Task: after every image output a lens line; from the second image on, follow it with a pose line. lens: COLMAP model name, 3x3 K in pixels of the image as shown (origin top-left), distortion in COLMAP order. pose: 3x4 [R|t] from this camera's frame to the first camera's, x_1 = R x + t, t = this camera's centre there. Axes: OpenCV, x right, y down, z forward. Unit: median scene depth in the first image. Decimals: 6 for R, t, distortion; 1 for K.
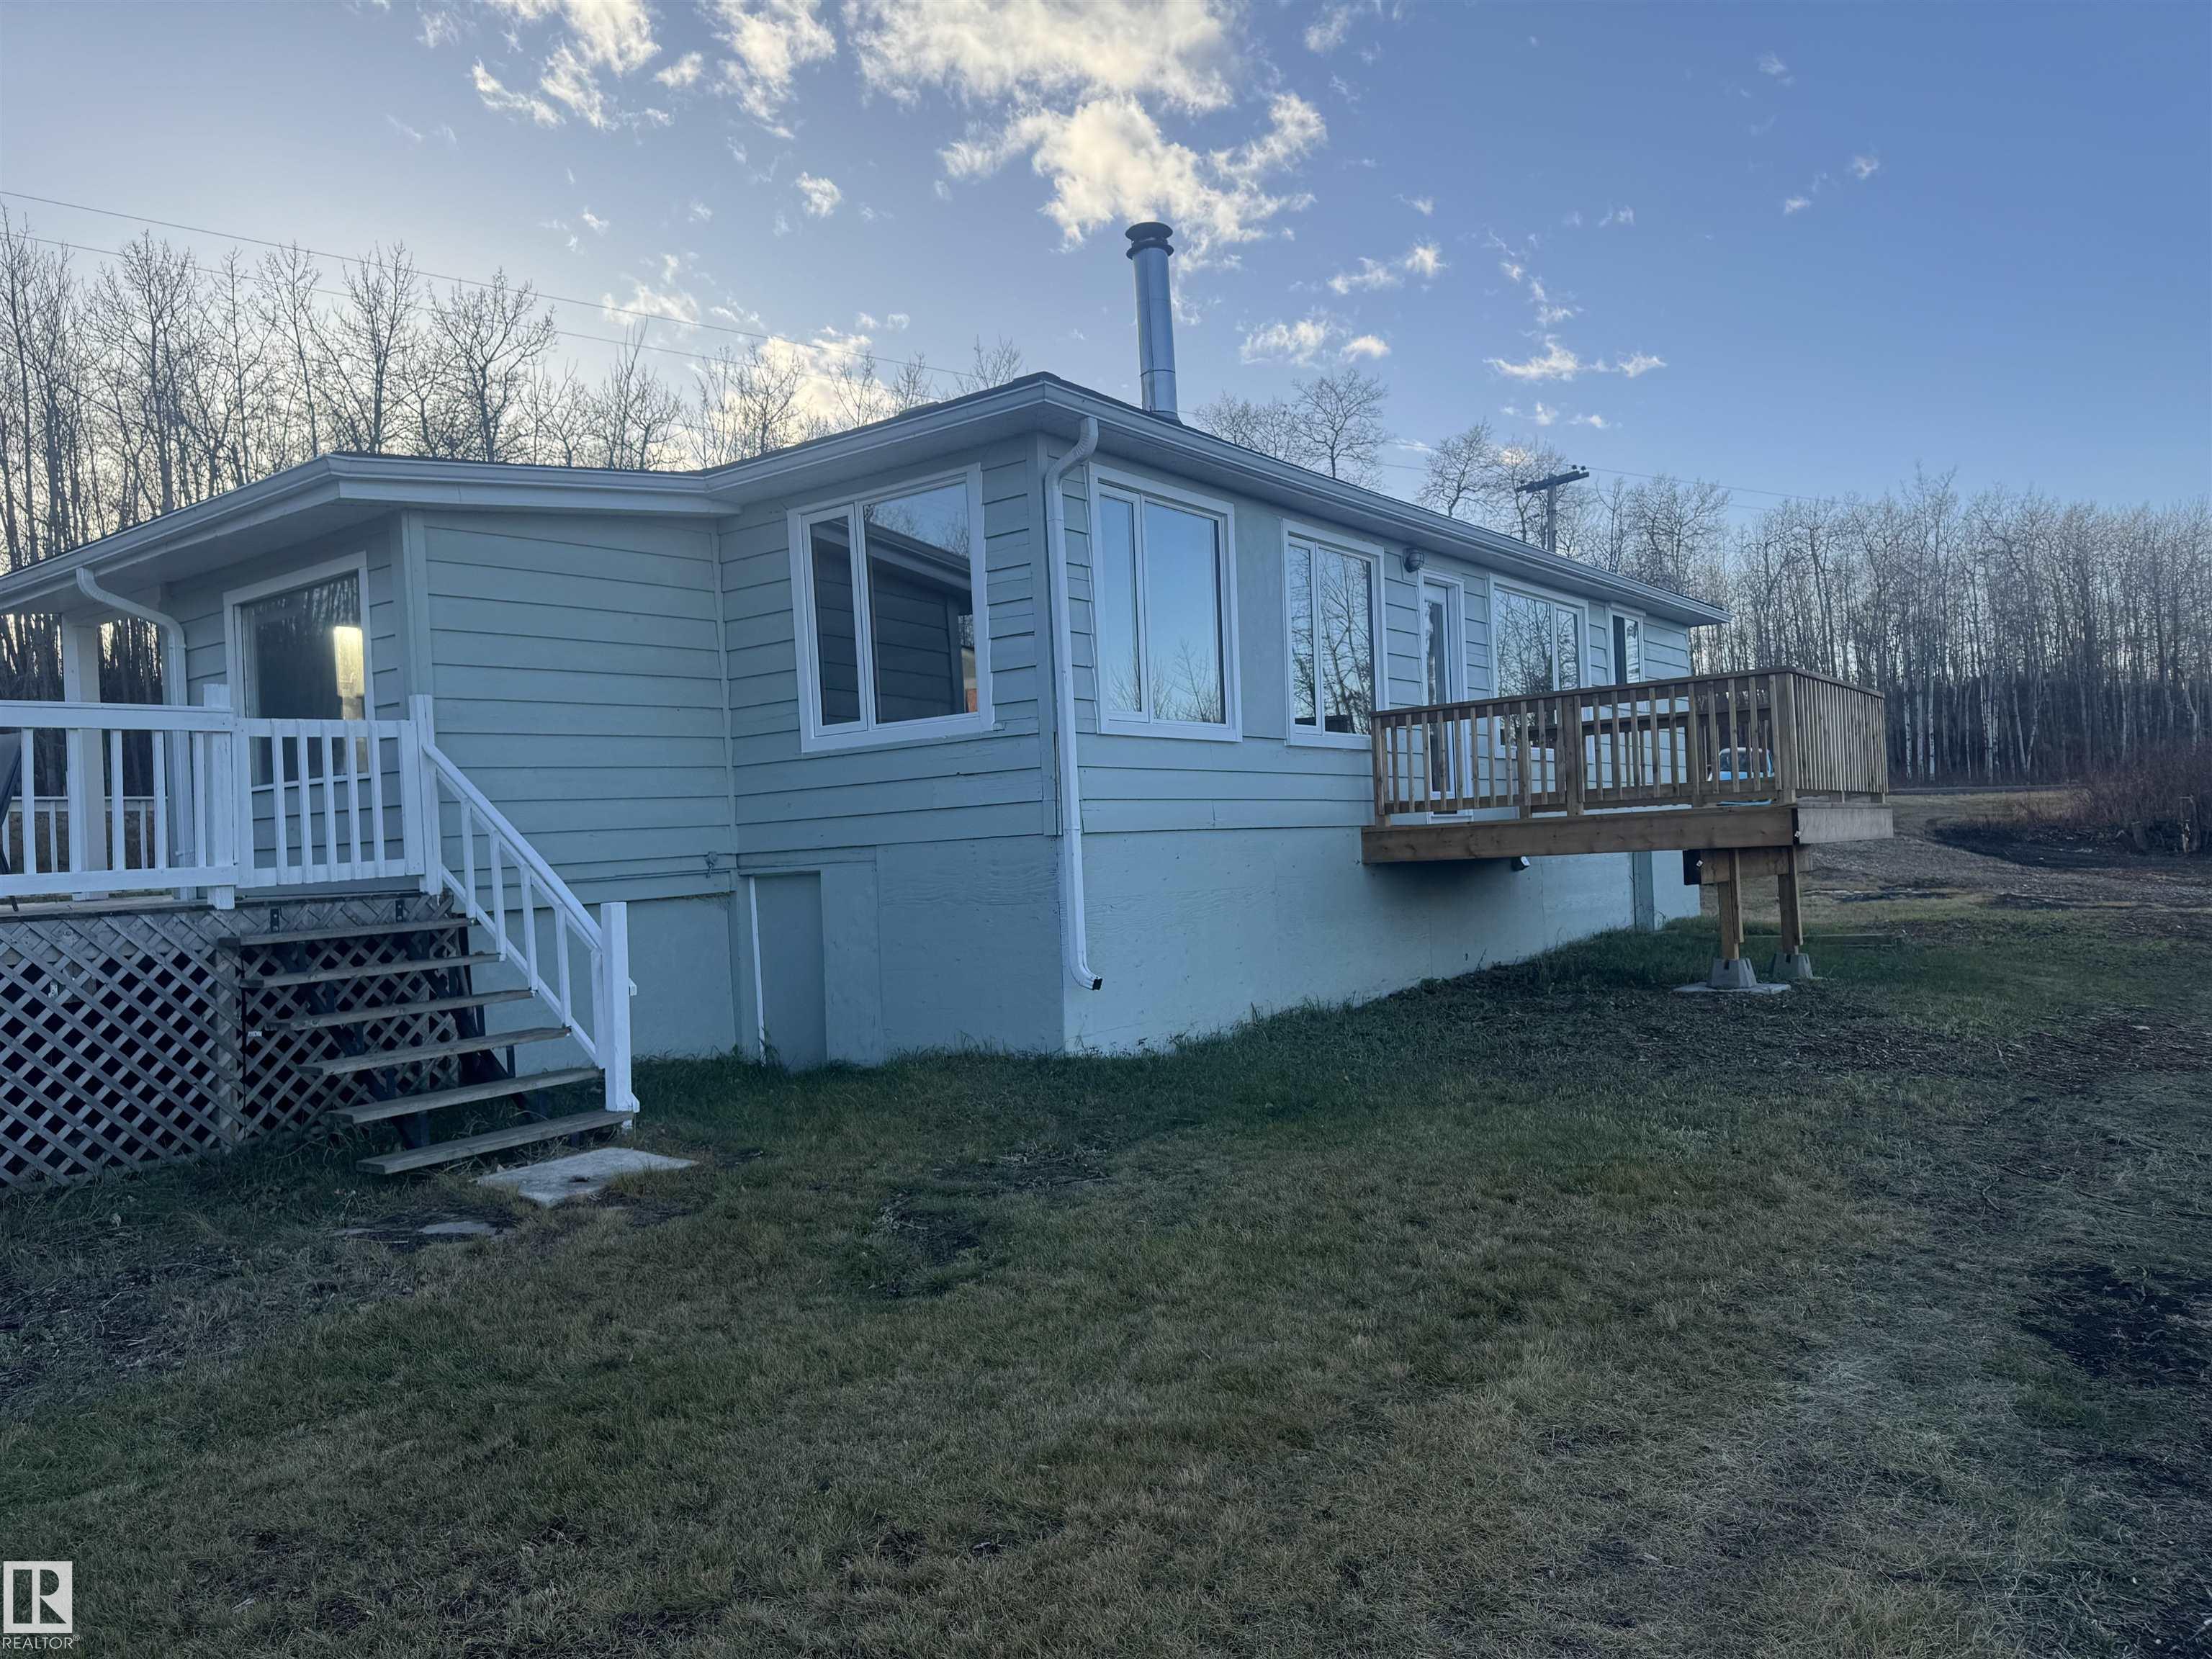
lens RADIAL K [[1557.2, 0, 1105.4], [0, 1557.2, 828.3], [0, 0, 1]] dist [0.073187, -0.054011]
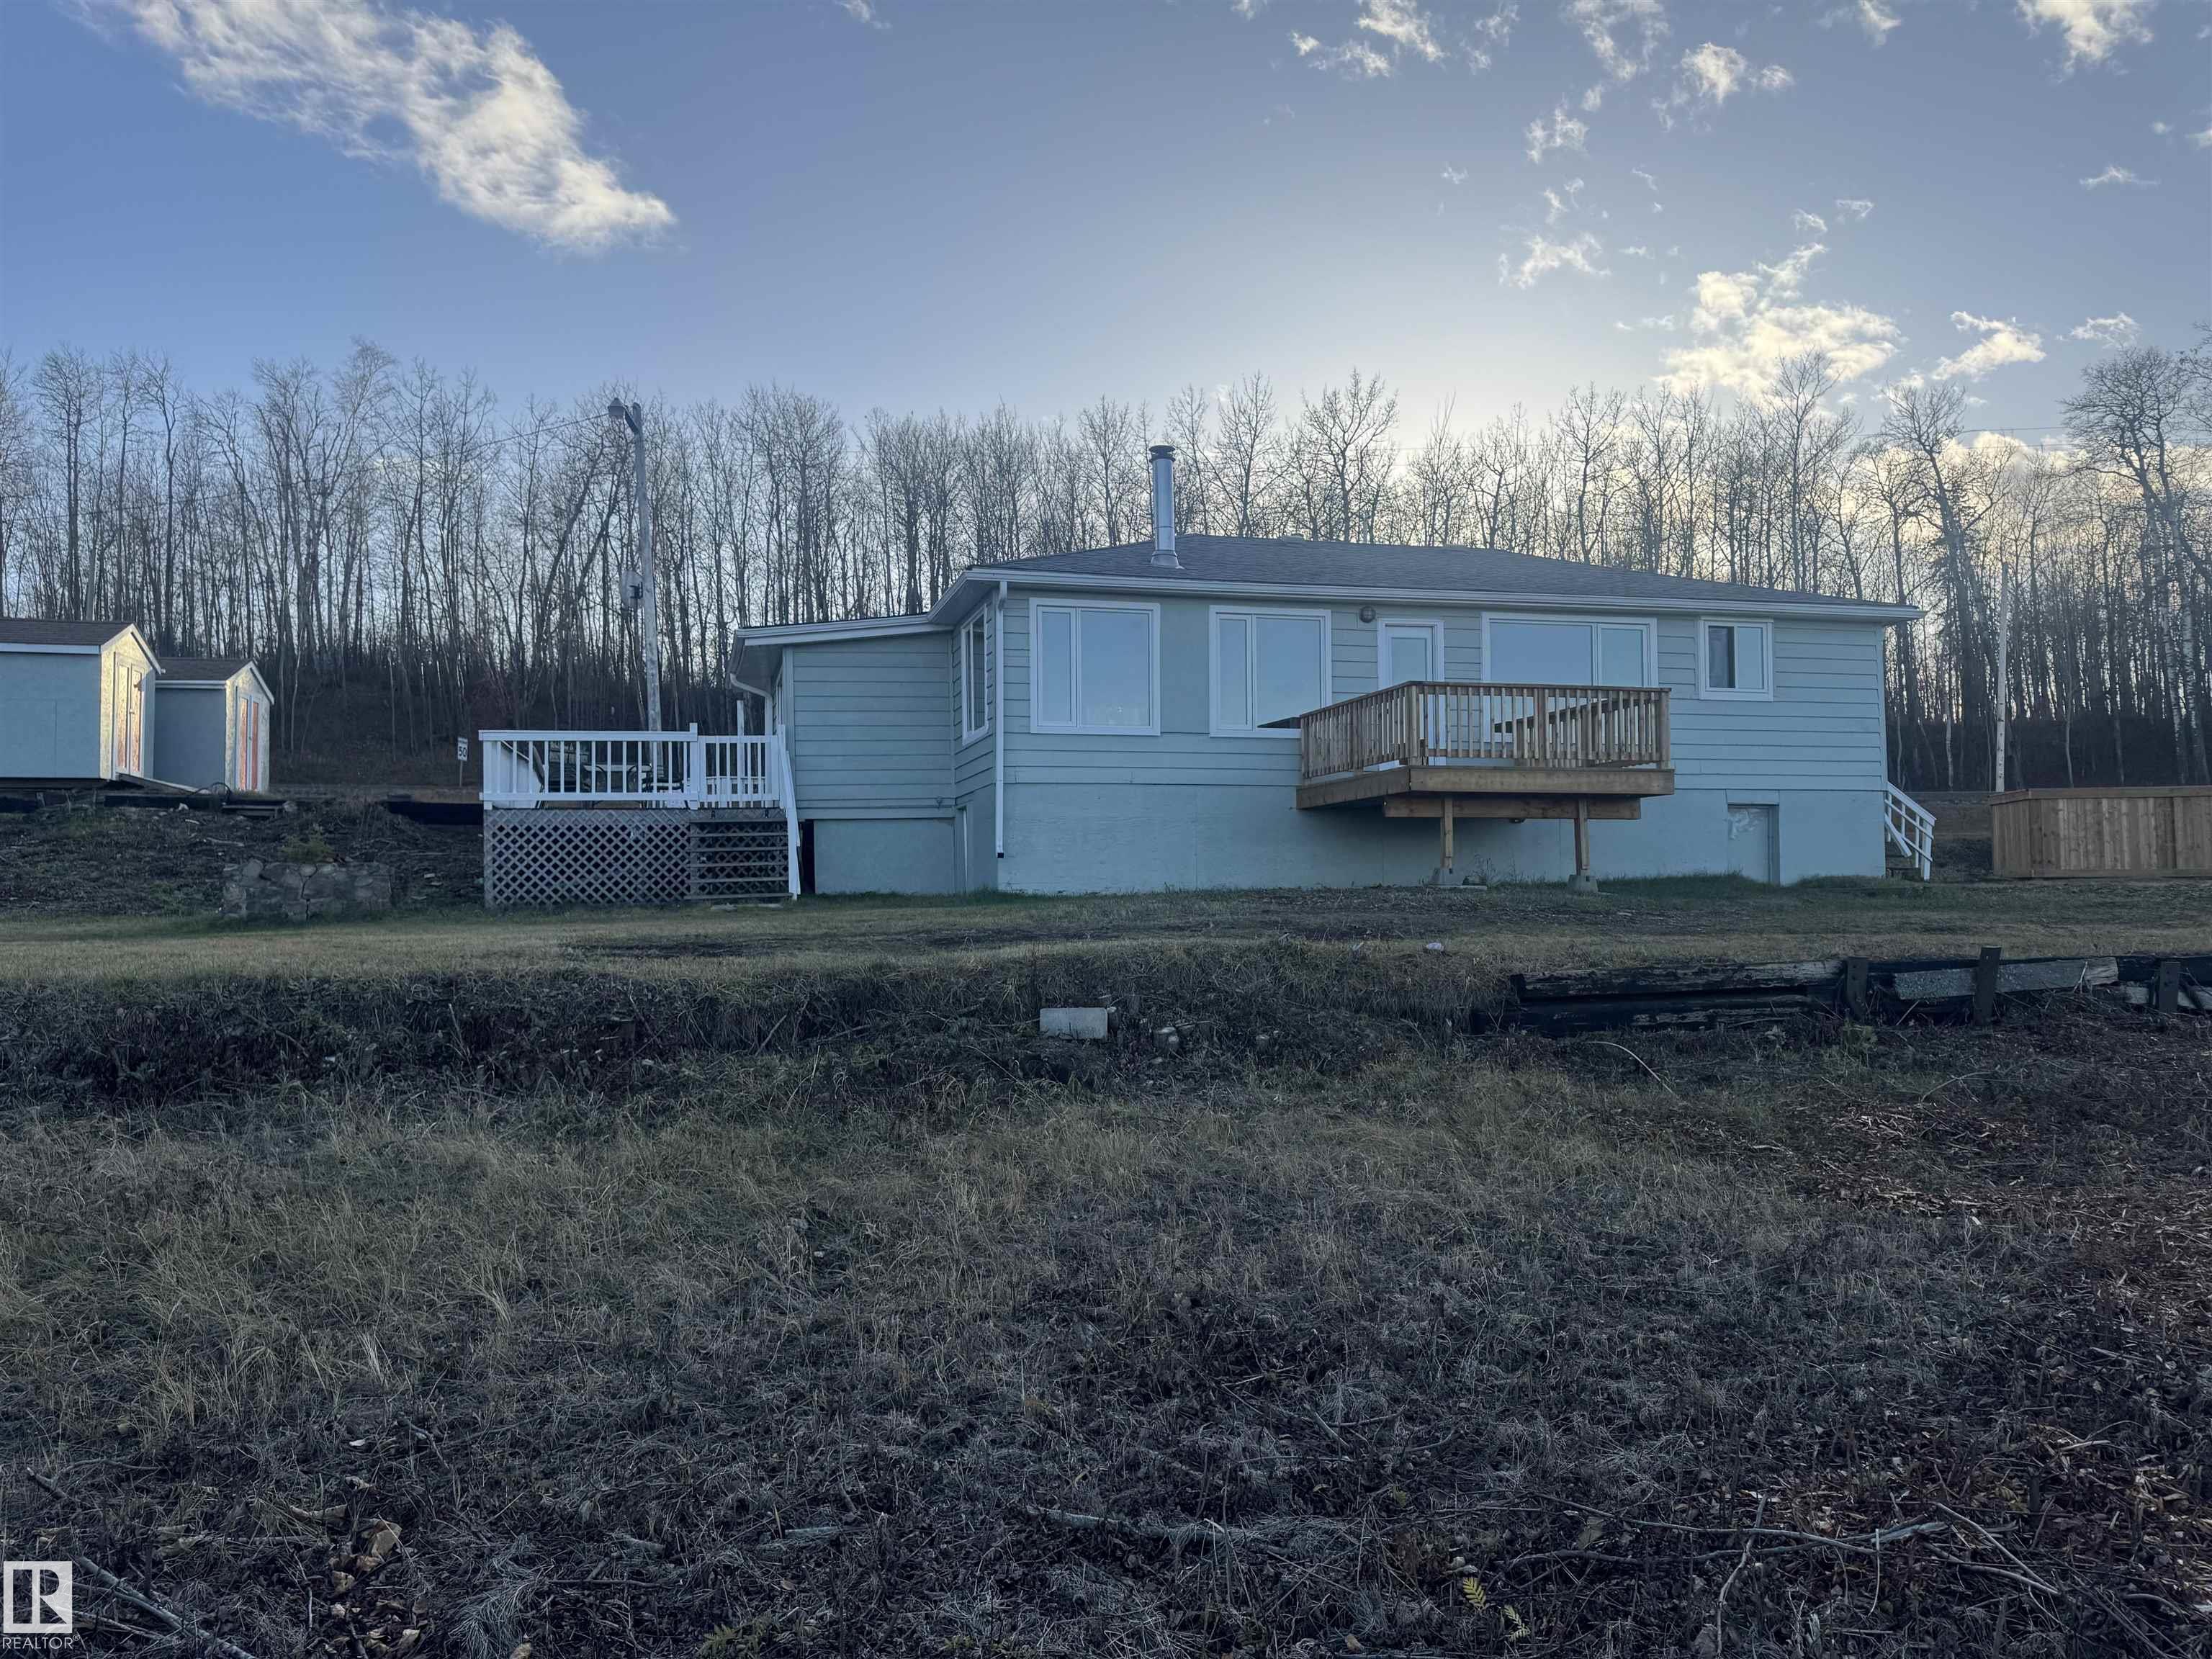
lens RADIAL K [[1557.2, 0, 1107.0], [0, 1557.2, 828.4], [0, 0, 1]] dist [0.073187, -0.054011]
pose [[0.797851, 0.008895, -0.602790, 1.141596], [-0.014195, 0.999891, -0.004034, 0.061443], [0.602688, 0.011775, 0.797890, -0.473572]]
